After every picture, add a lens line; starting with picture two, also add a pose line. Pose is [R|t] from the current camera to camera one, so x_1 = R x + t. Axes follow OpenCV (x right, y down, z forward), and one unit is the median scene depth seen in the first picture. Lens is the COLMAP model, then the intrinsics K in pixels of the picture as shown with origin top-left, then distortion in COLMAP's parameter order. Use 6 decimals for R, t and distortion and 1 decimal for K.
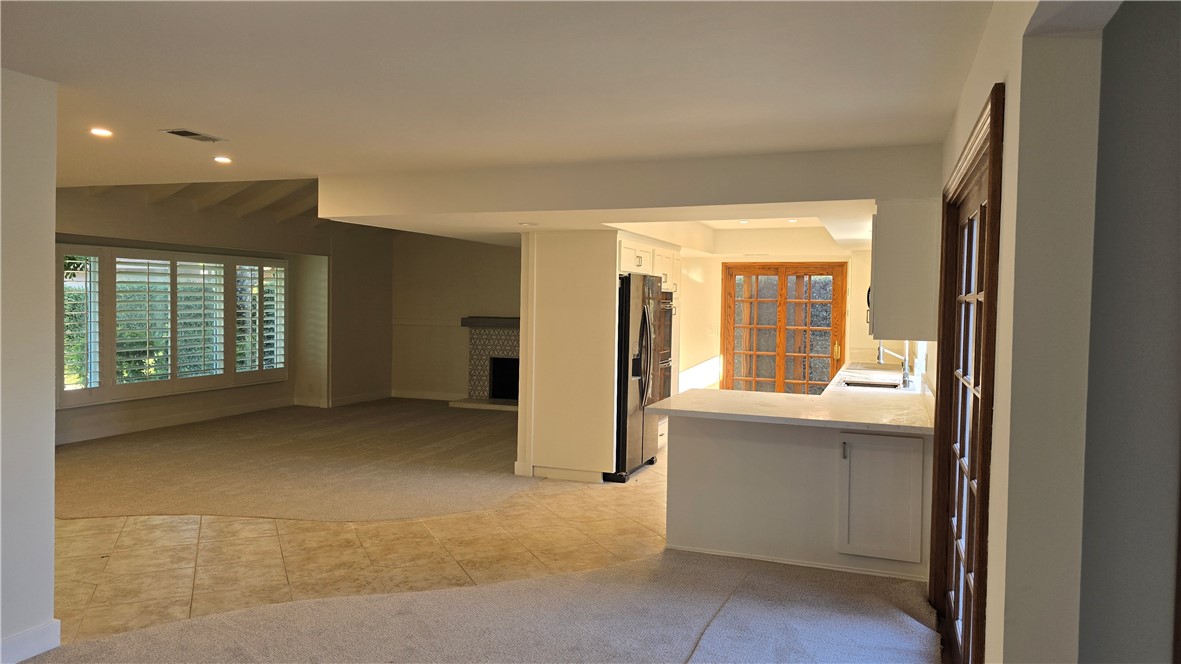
lens RADIAL K [[791.3, 0, 594.7], [0, 791.3, 332.1], [0, 0, 1]] dist [0.083577, -0.092358]
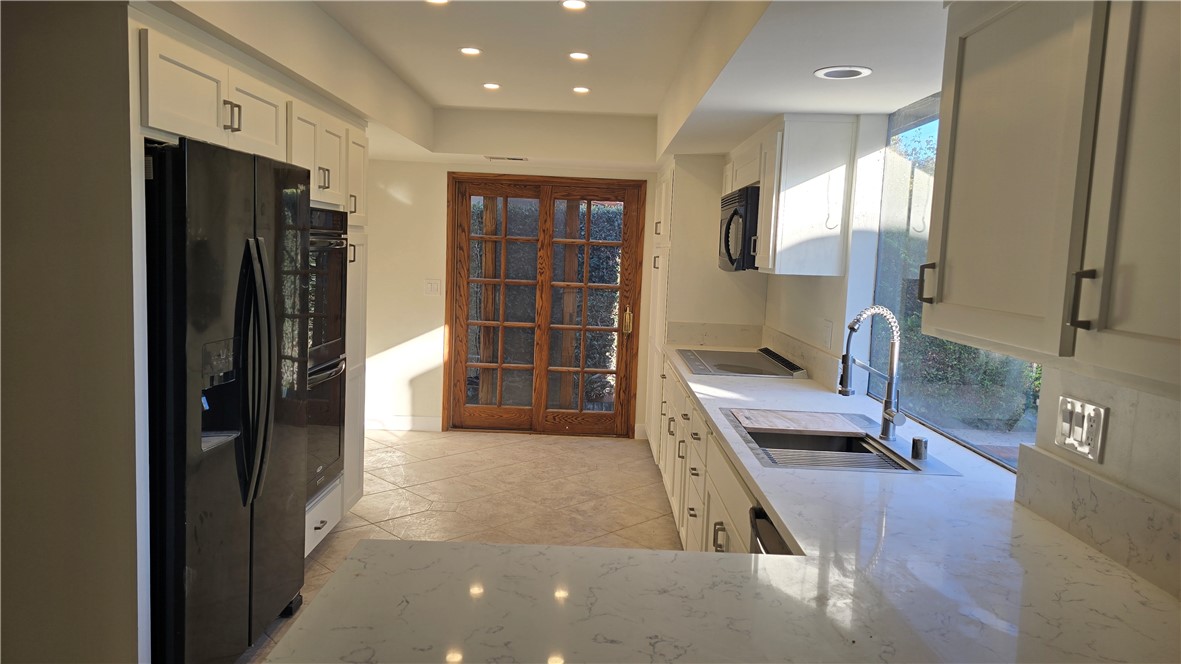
lens RADIAL K [[791.3, 0, 594.7], [0, 791.3, 332.1], [0, 0, 1]] dist [0.083577, -0.092358]
pose [[0.938468, -0.014342, 0.345068, 0.066441], [-0.011288, 0.997330, 0.072154, -0.014940], [-0.345182, -0.071609, 0.935800, 0.465978]]
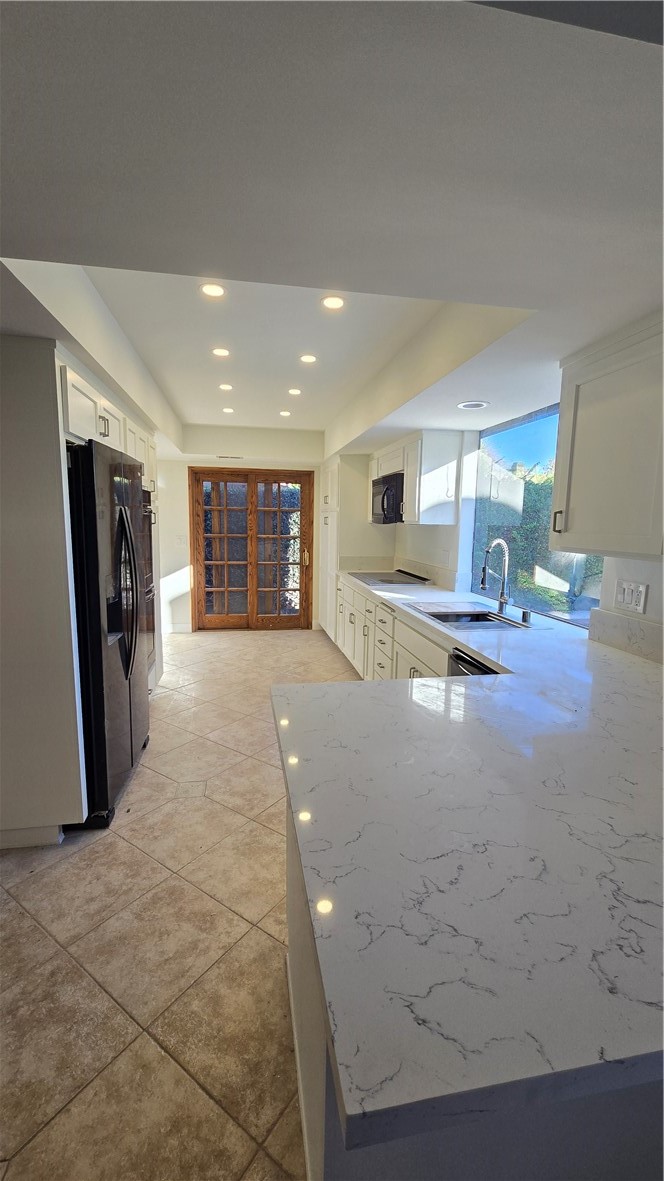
lens RADIAL K [[487.4, 0, 336.5], [0, 487.4, 591.0], [0, 0, 1]] dist [0.000073, -0.000123]
pose [[0.856621, -0.075686, 0.510364, 0.009992], [0.016421, 0.992680, 0.119651, -0.010508], [-0.515684, -0.094115, 0.851594, 0.486355]]
